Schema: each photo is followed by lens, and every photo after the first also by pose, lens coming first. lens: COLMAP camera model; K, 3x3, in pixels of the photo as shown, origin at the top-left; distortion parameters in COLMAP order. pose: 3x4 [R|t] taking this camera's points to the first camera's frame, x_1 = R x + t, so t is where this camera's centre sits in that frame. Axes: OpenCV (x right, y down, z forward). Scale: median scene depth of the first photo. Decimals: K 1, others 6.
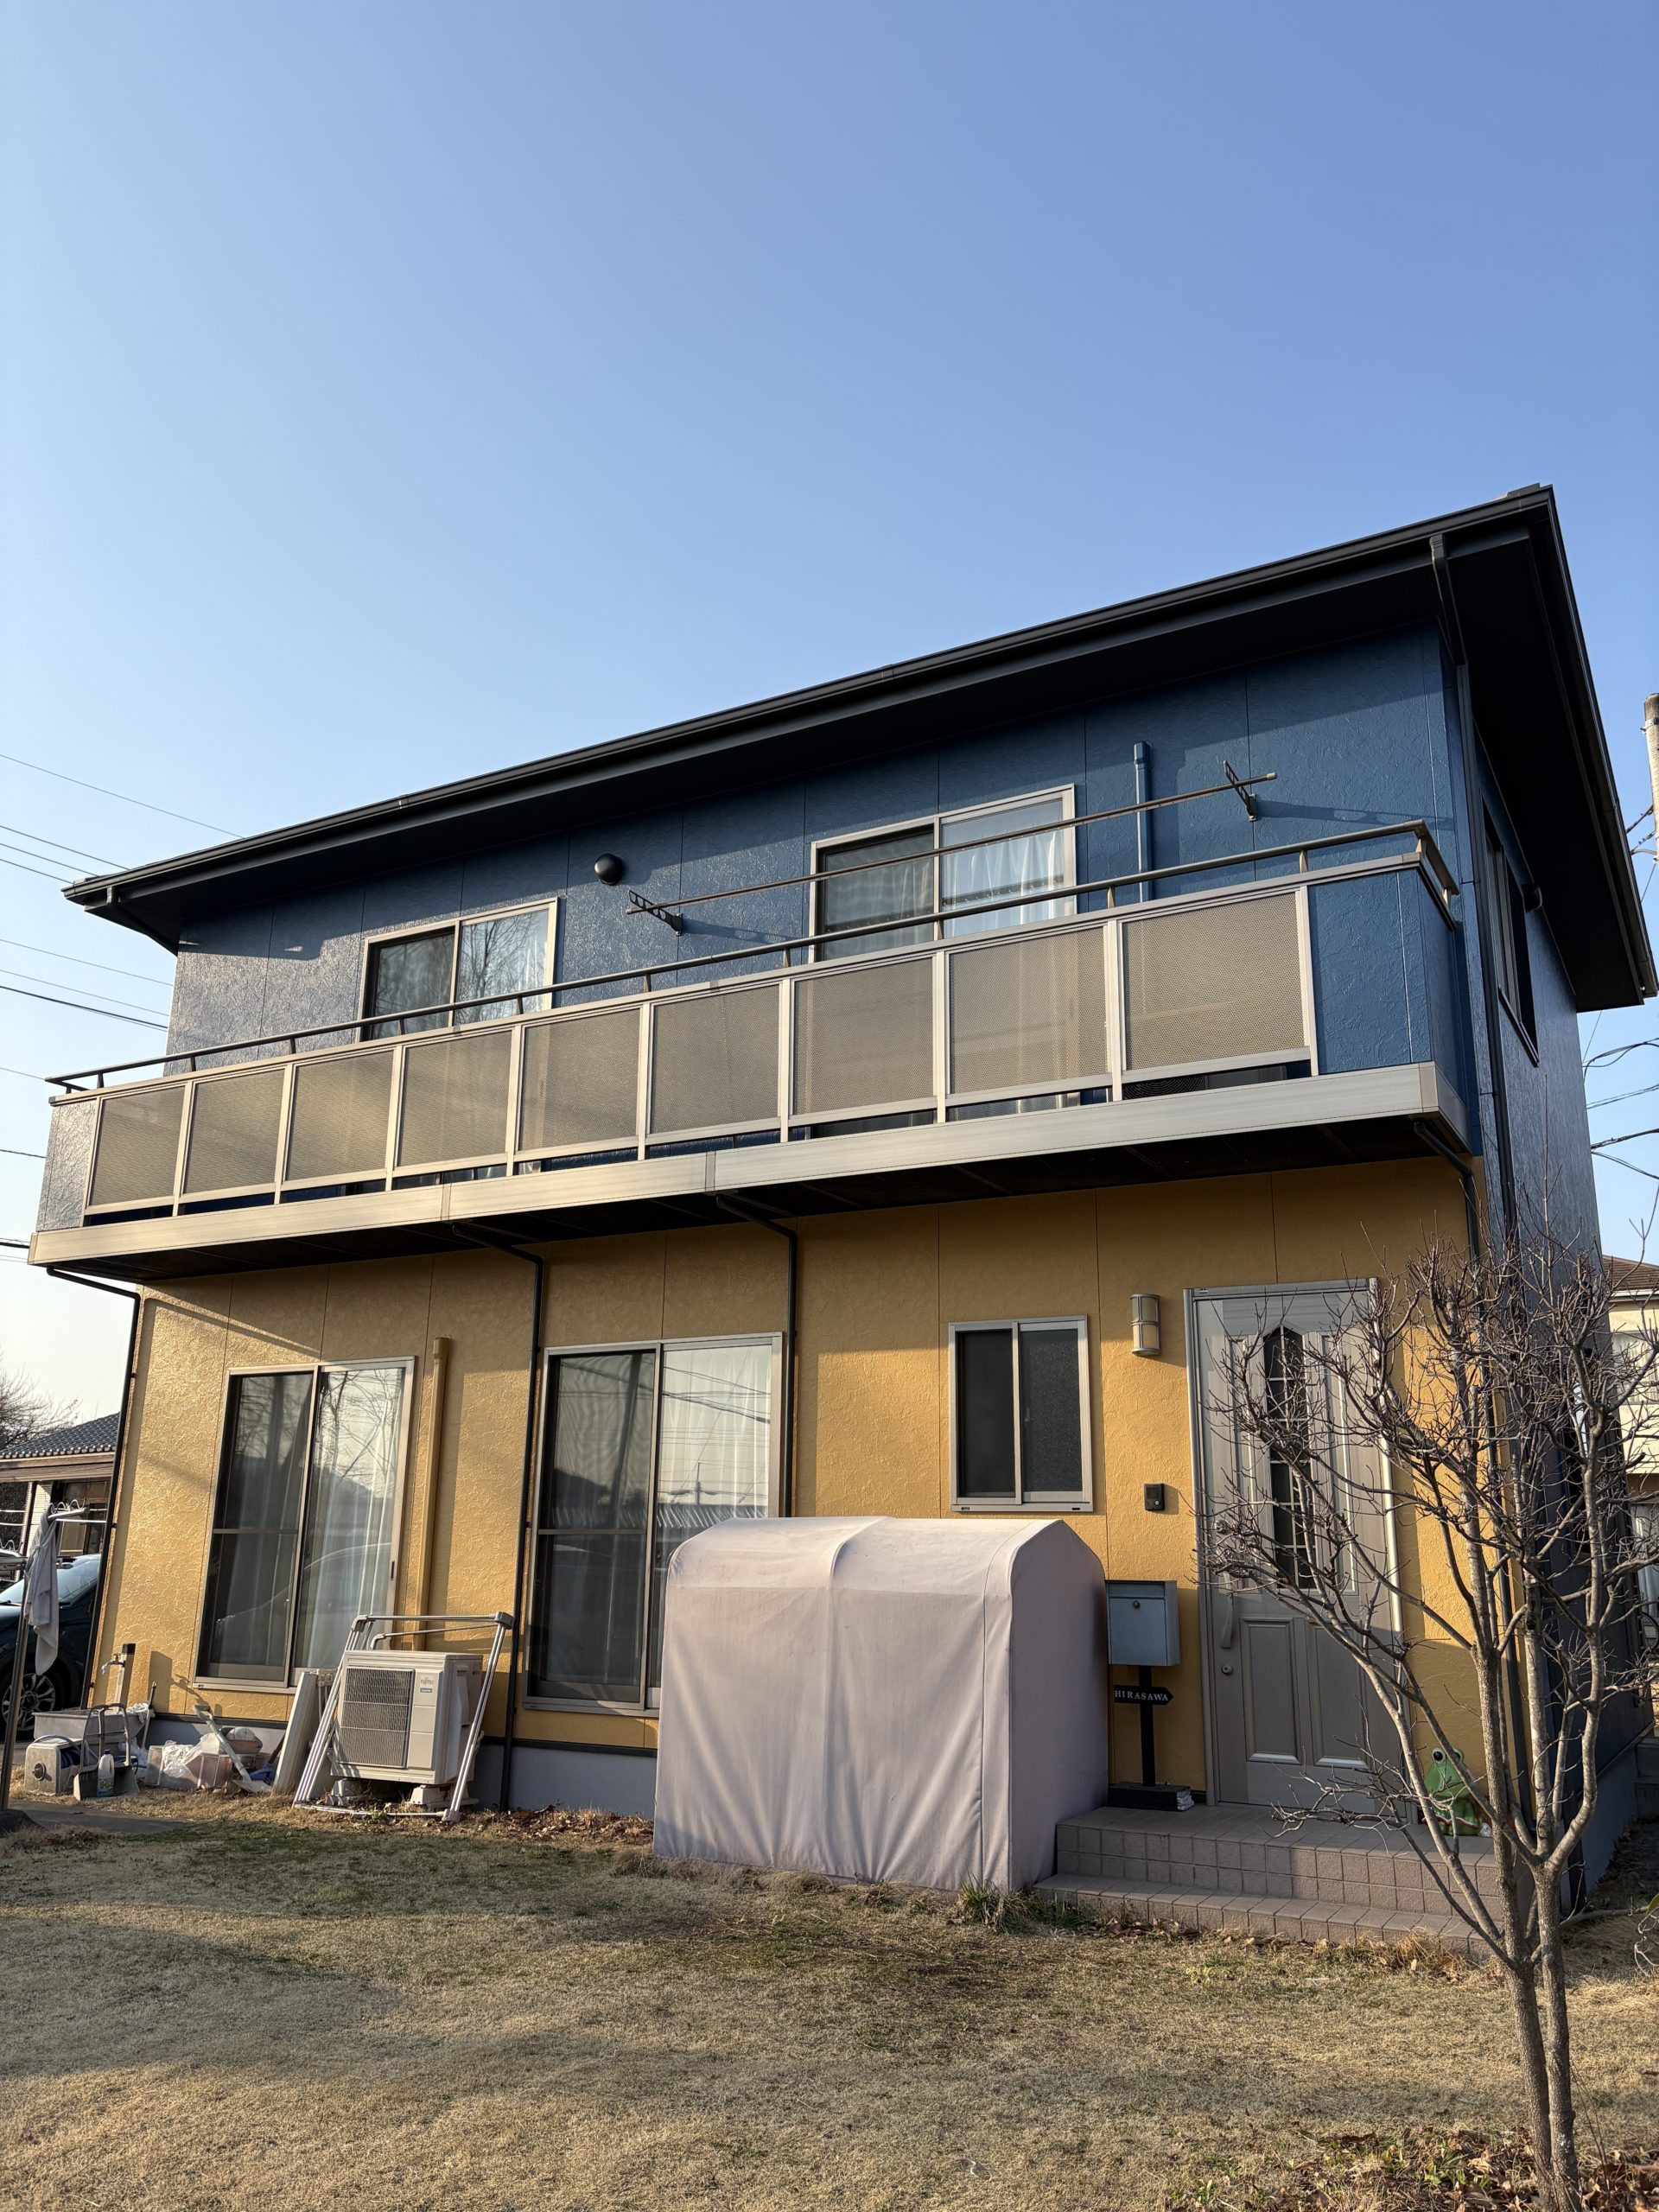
lens RADIAL K [[1668.6, 0, 829.5], [0, 1668.6, 1106.0], [0, 0, 1]] dist [0.006108, -0.000929]
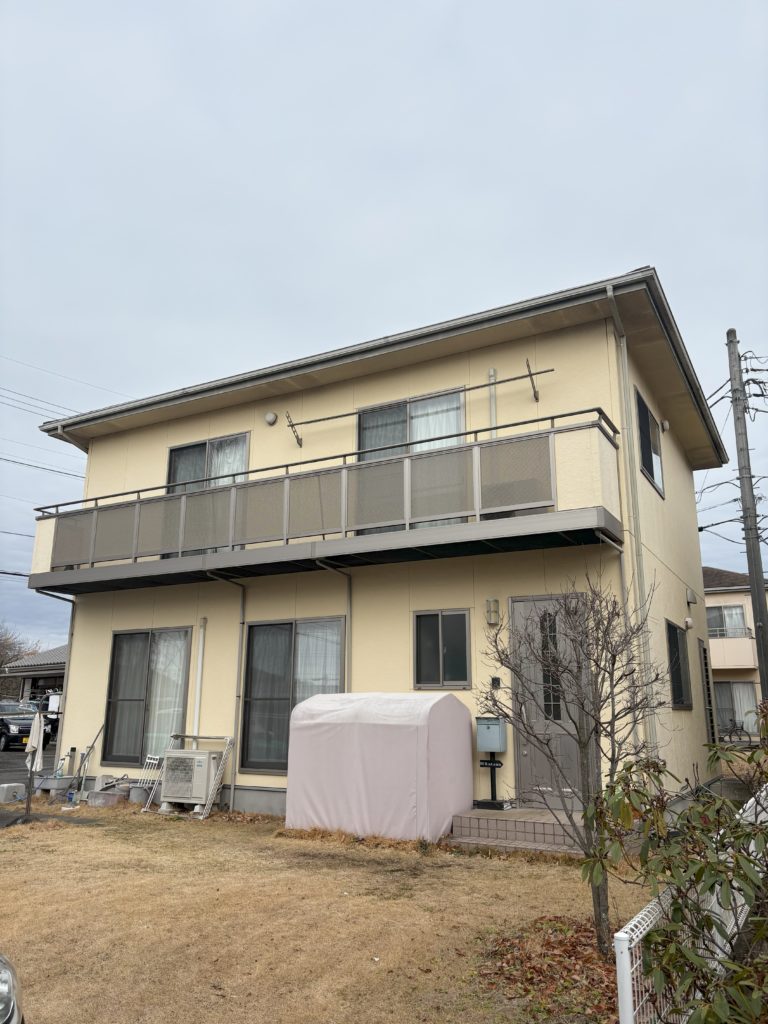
lens RADIAL K [[772.4, 0, 384.0], [0, 772.4, 512.0], [0, 0, 1]] dist [0.006108, -0.000929]
pose [[0.999961, -0.008787, -0.000809, 0.030892], [0.008798, 0.999836, 0.015812, -0.030913], [0.000670, -0.015818, 0.999875, -0.110301]]
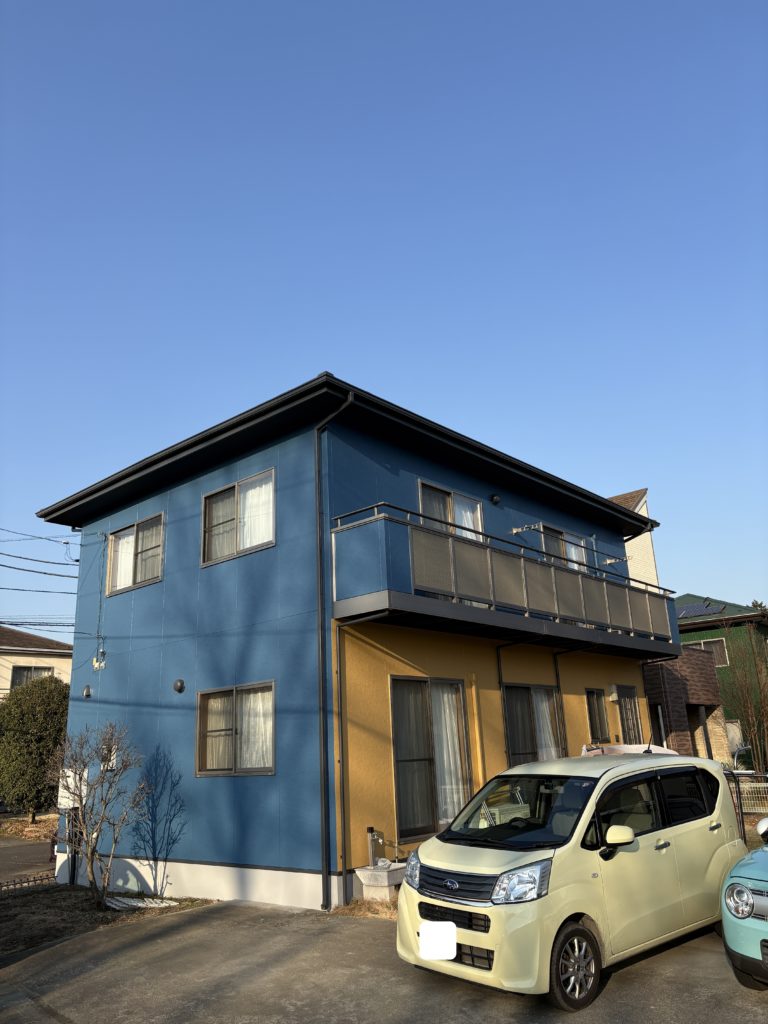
lens RADIAL K [[772.4, 0, 384.0], [0, 772.4, 512.0], [0, 0, 1]] dist [0.006108, -0.000929]
pose [[0.221976, 0.274299, 0.935675, -1.486430], [-0.221534, 0.948706, -0.225563, 0.221198], [-0.949552, -0.157215, 0.271356, 0.963442]]
